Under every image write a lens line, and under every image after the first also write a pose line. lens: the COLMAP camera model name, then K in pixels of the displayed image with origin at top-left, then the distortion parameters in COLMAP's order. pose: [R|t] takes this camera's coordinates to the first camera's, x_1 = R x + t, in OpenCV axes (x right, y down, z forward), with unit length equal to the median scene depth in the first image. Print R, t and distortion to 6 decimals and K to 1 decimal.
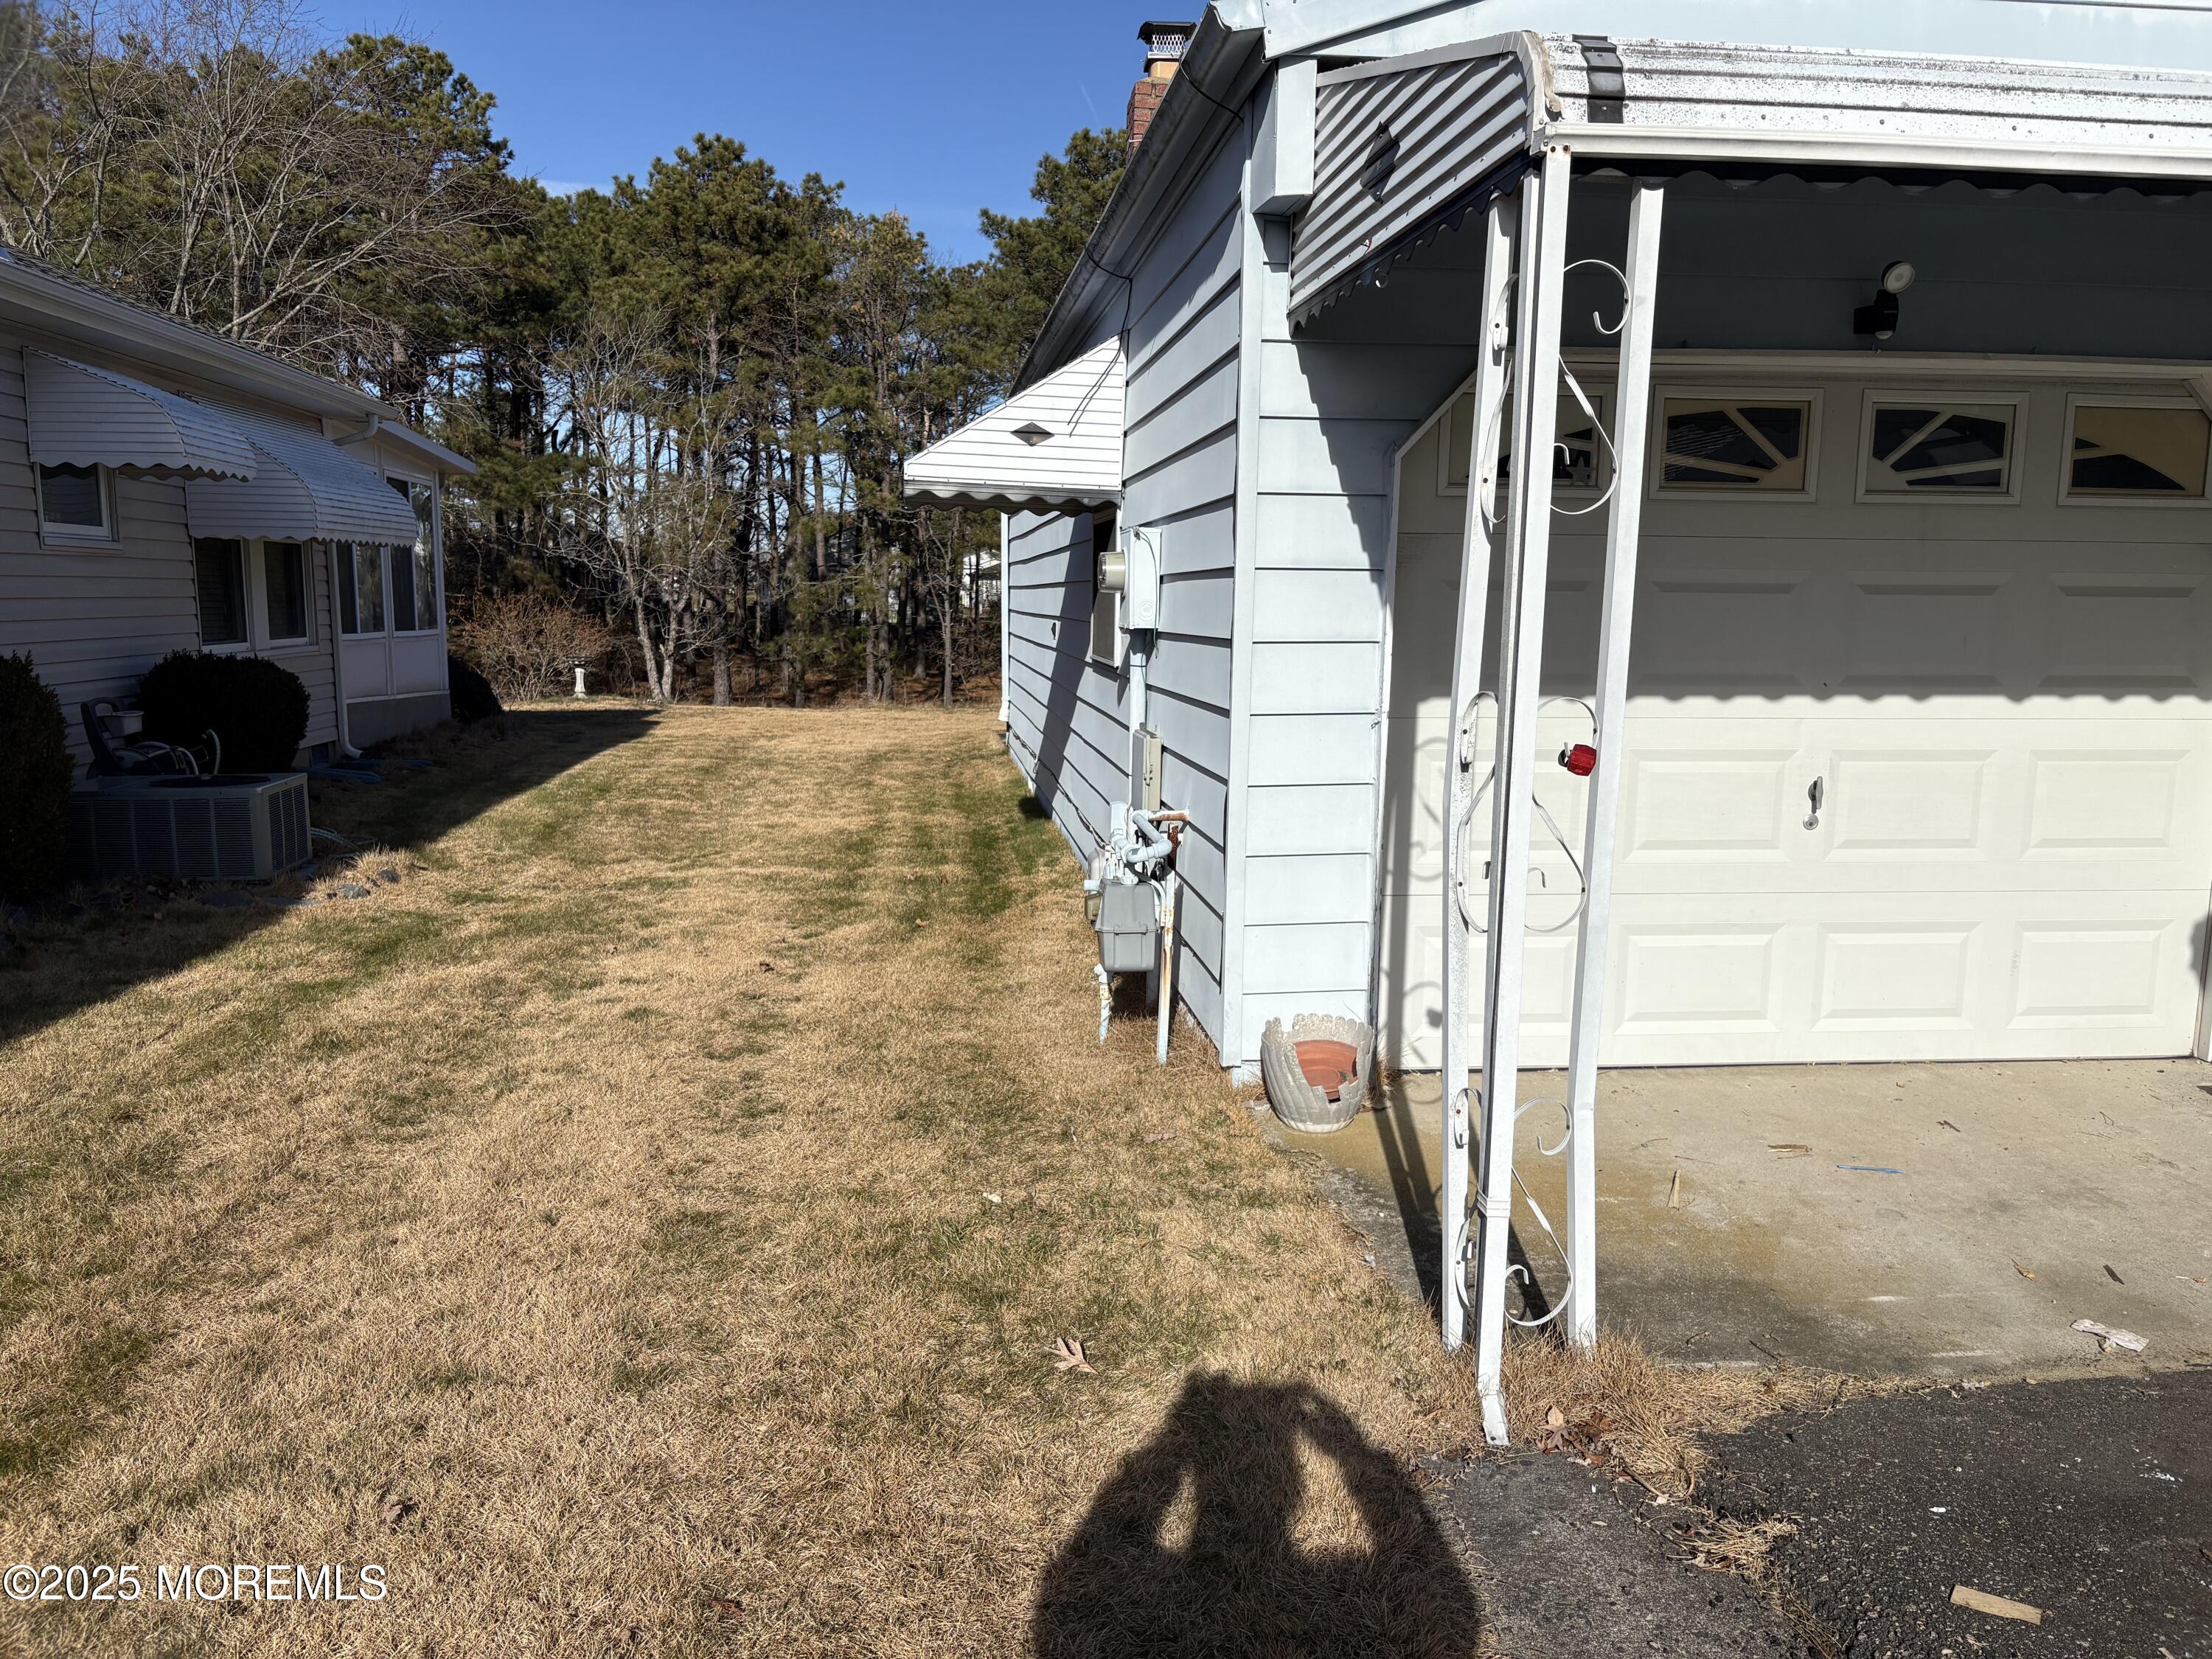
lens RADIAL K [[1677.2, 0, 1106.0], [0, 1677.2, 829.5], [0, 0, 1]] dist [0.070486, -0.078276]
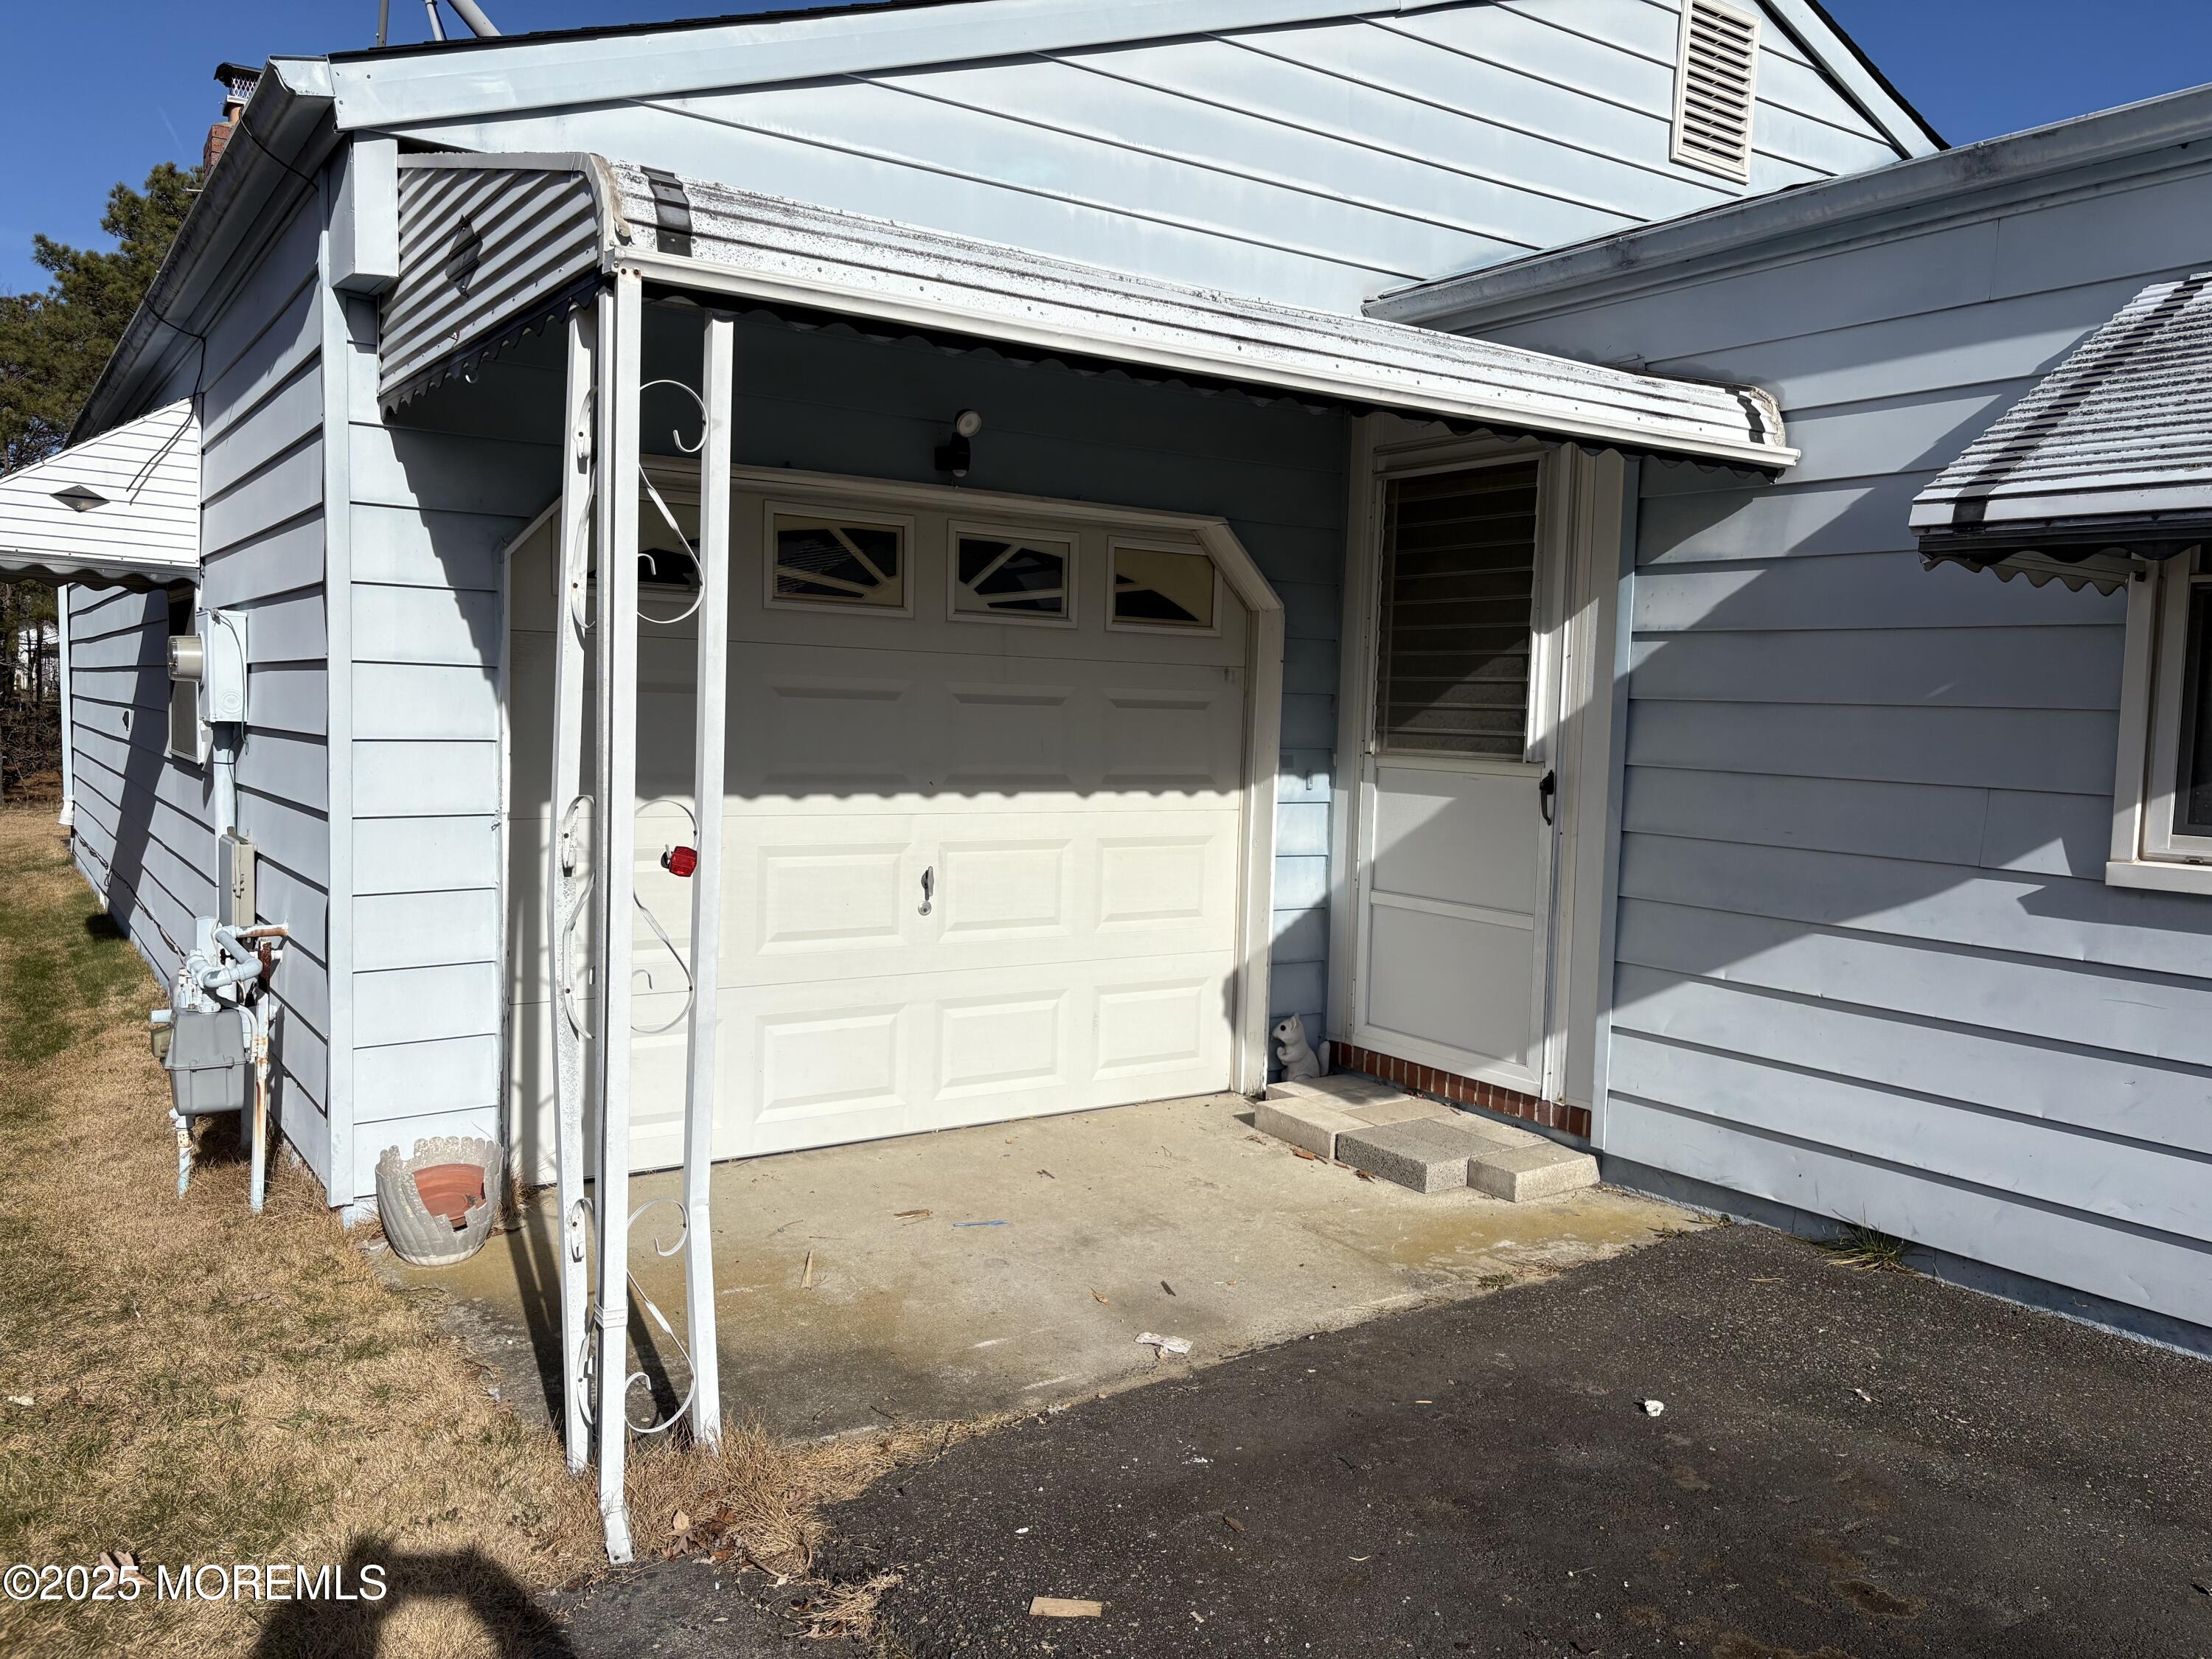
lens RADIAL K [[1678.1, 0, 1106.0], [0, 1678.1, 829.5], [0, 0, 1]] dist [0.062651, -0.068563]
pose [[0.886558, -0.021328, 0.462126, 0.023830], [0.046998, 0.997921, -0.044107, -0.001995], [-0.460224, 0.060822, 0.885717, -0.015198]]
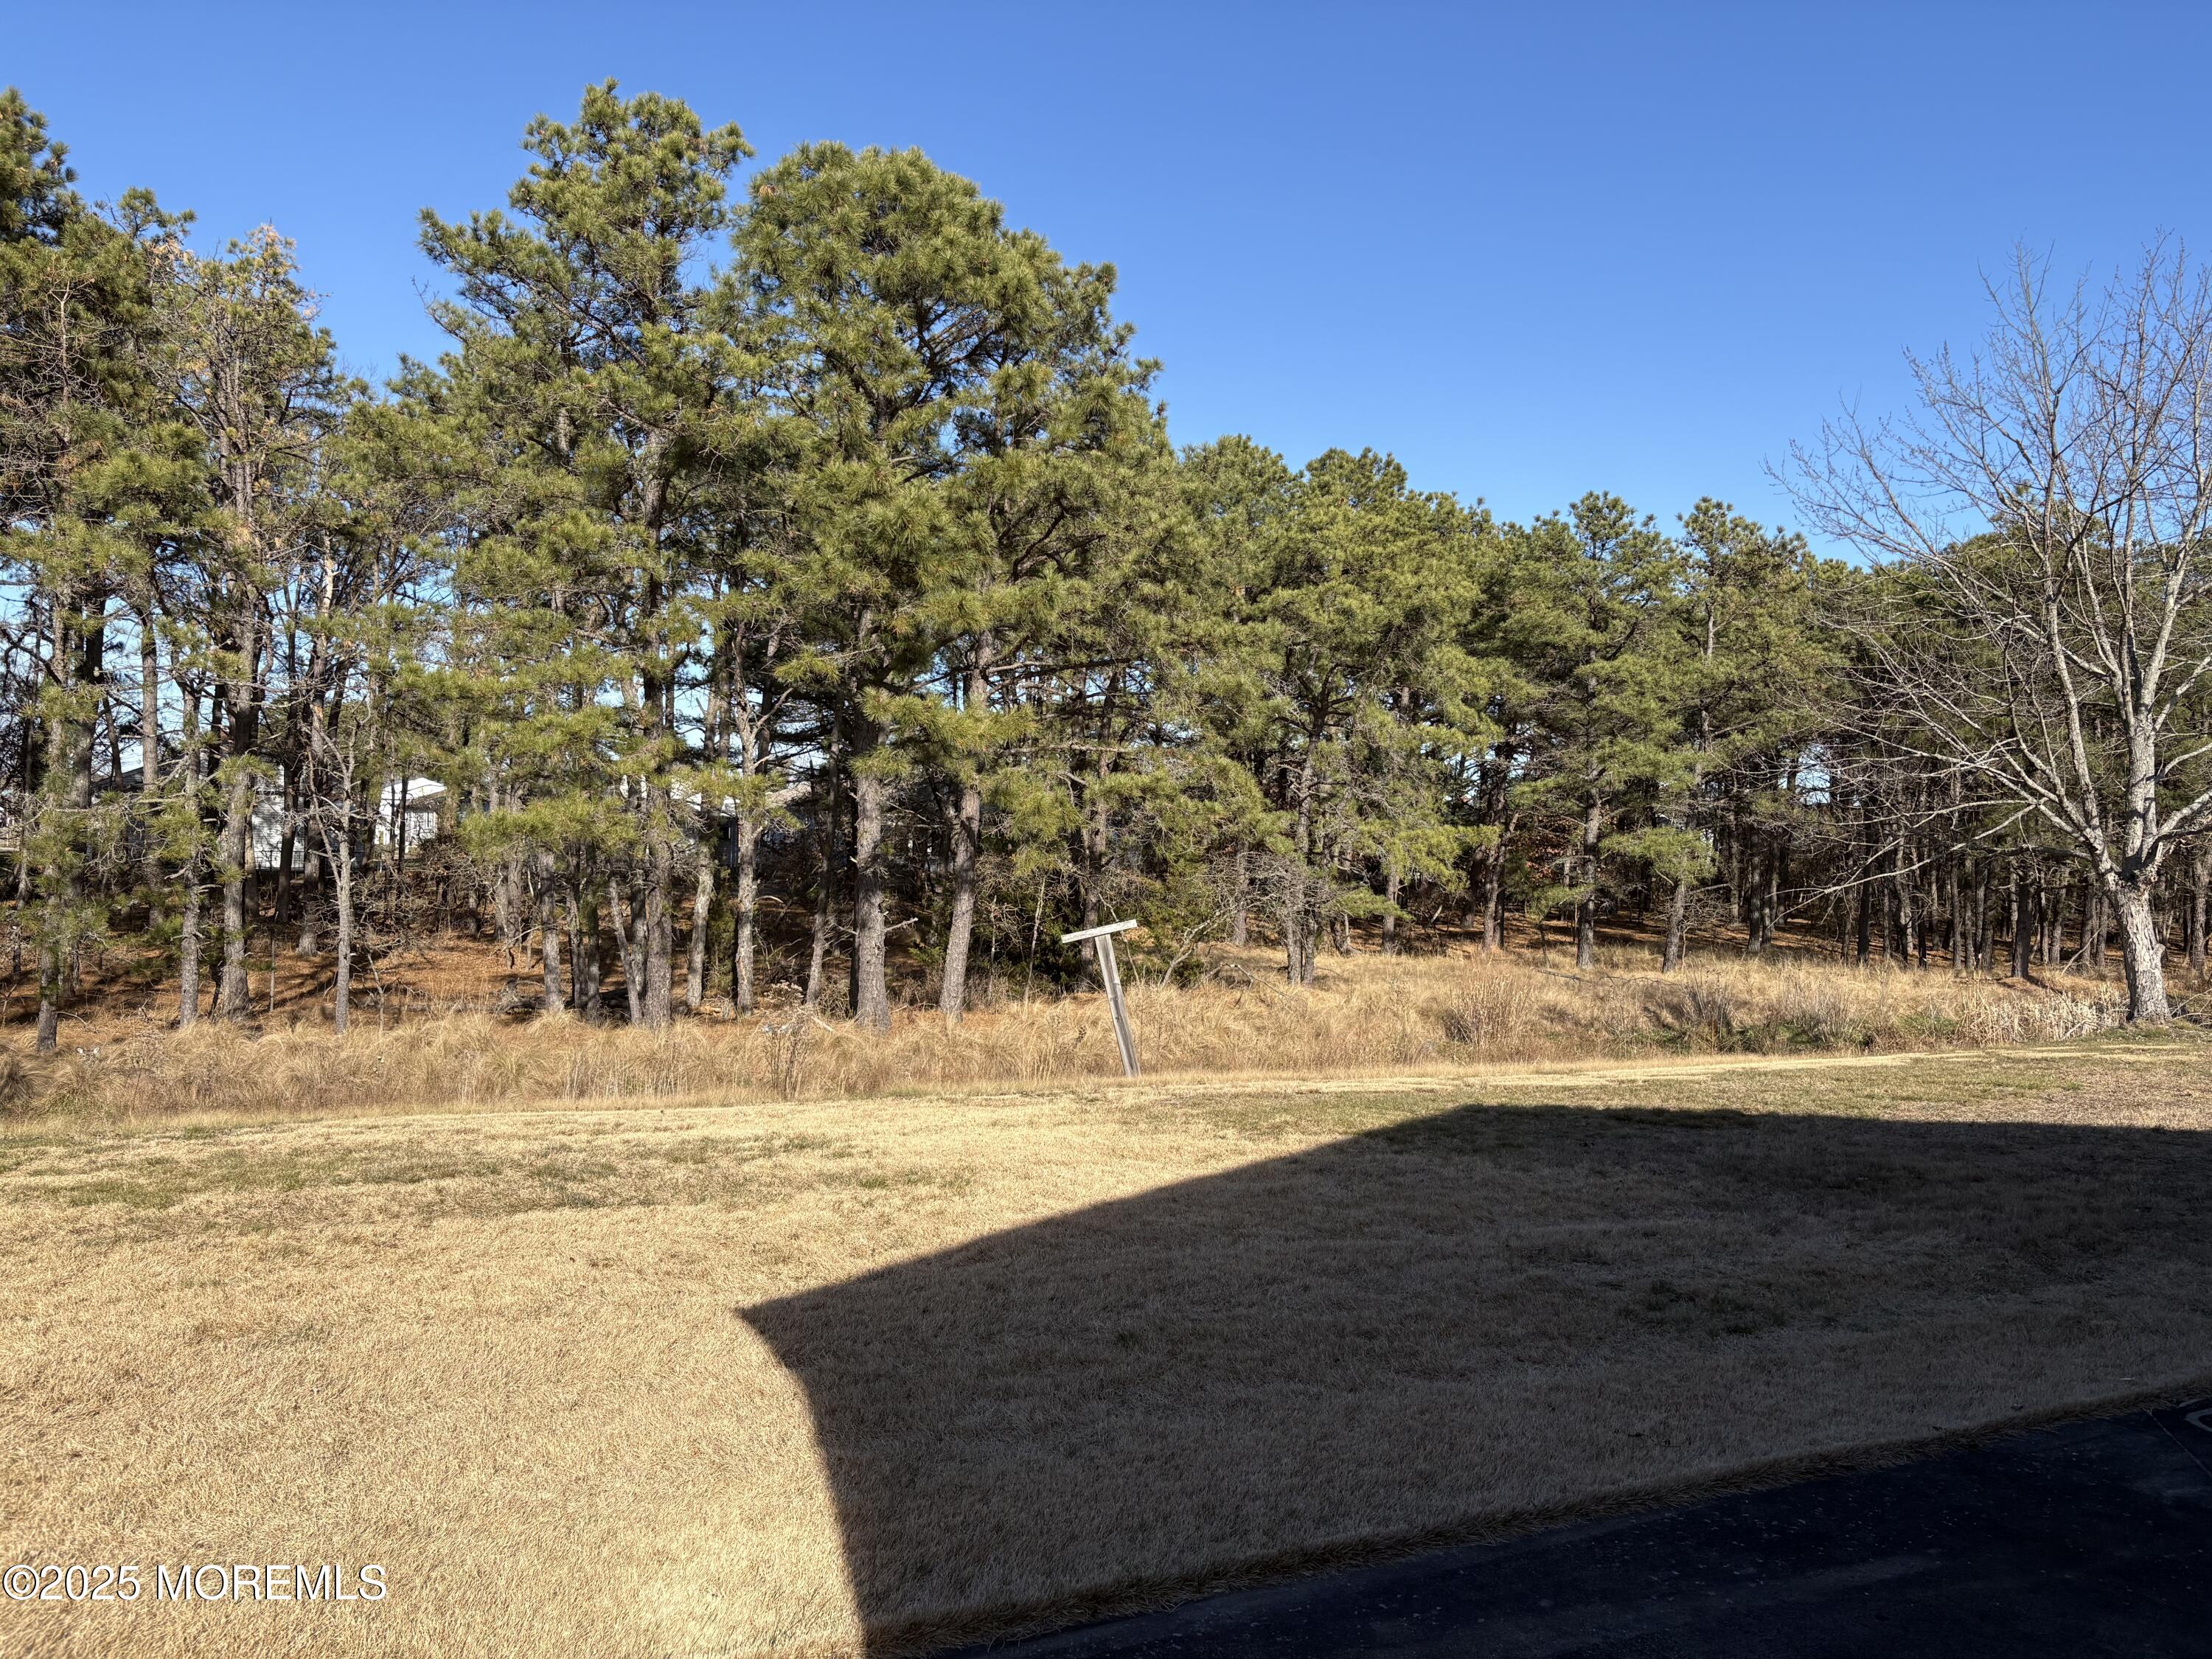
lens RADIAL K [[1677.2, 0, 1106.0], [0, 1677.2, 829.5], [0, 0, 1]] dist [0.070486, -0.078276]
pose [[0.949779, 0.010060, 0.312760, -0.254739], [0.034290, 0.990119, -0.135975, -0.467319], [-0.311038, 0.139871, 0.940049, 3.315859]]
